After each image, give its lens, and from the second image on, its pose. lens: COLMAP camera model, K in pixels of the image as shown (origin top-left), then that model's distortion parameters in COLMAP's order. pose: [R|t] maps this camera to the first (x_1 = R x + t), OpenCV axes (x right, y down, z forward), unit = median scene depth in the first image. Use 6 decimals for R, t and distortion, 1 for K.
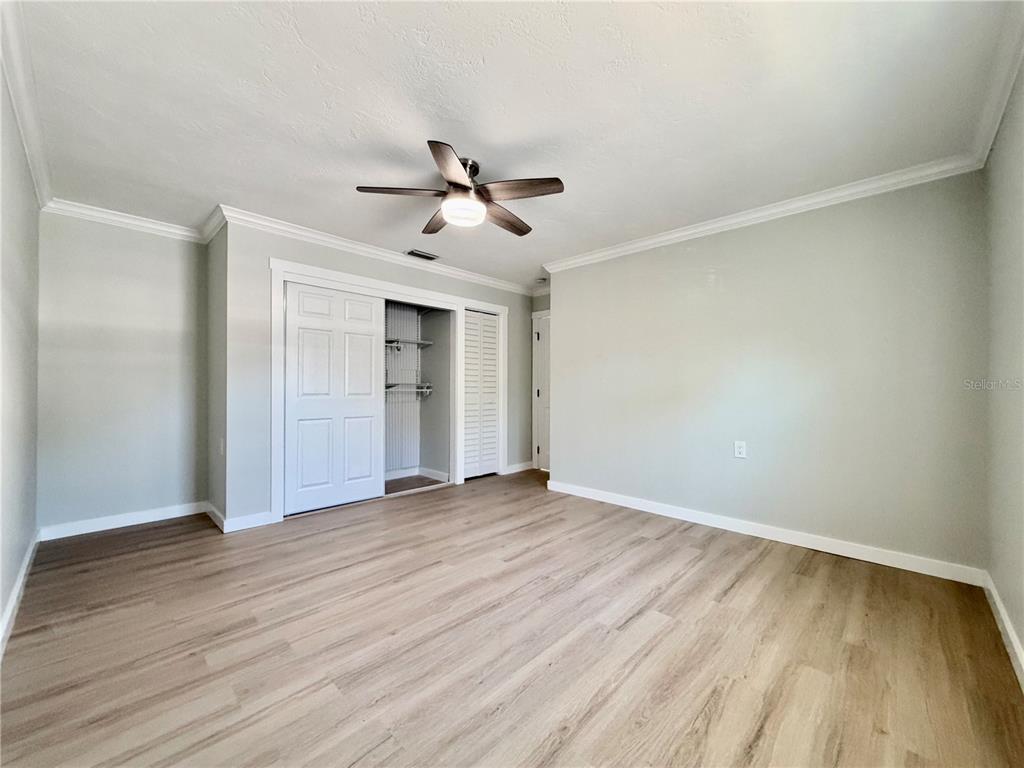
lens RADIAL K [[410.3, 0, 513.6], [0, 410.3, 384.9], [0, 0, 1]] dist [0.001350, -0.000611]
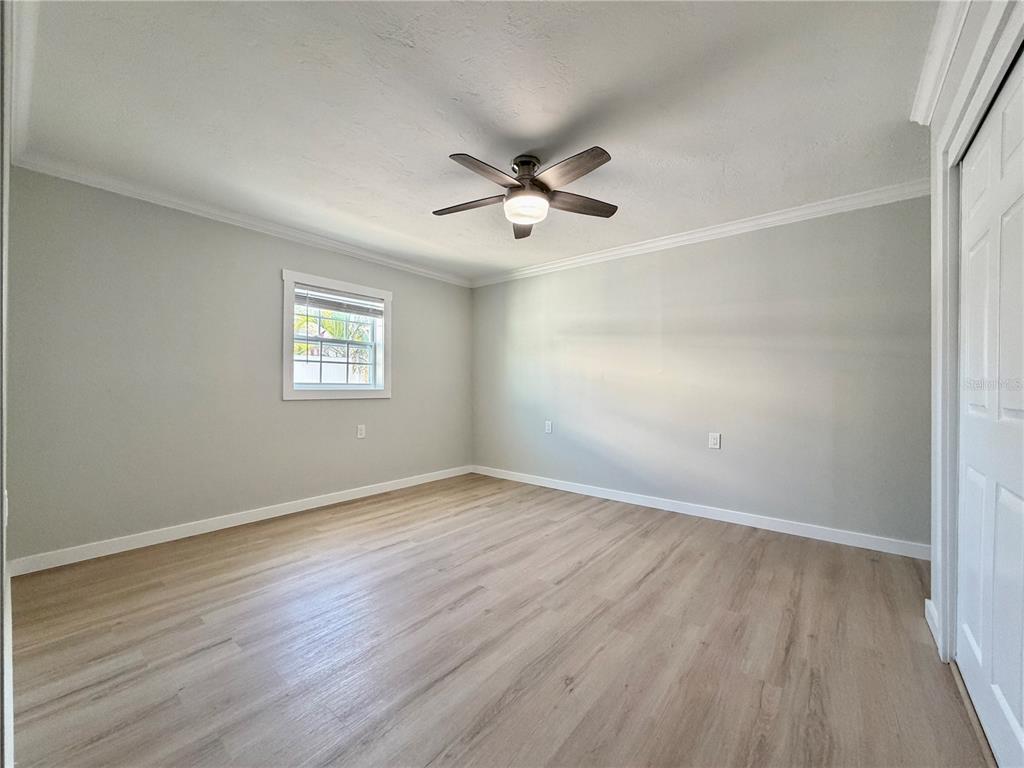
lens RADIAL K [[410.3, 0, 510.6], [0, 410.3, 388.5], [0, 0, 1]] dist [0.001350, -0.000611]
pose [[-0.996943, -0.009096, -0.077599, -0.009438], [-0.008693, 0.999947, -0.005533, 0.017008], [0.077645, -0.004842, -0.996969, 1.981047]]
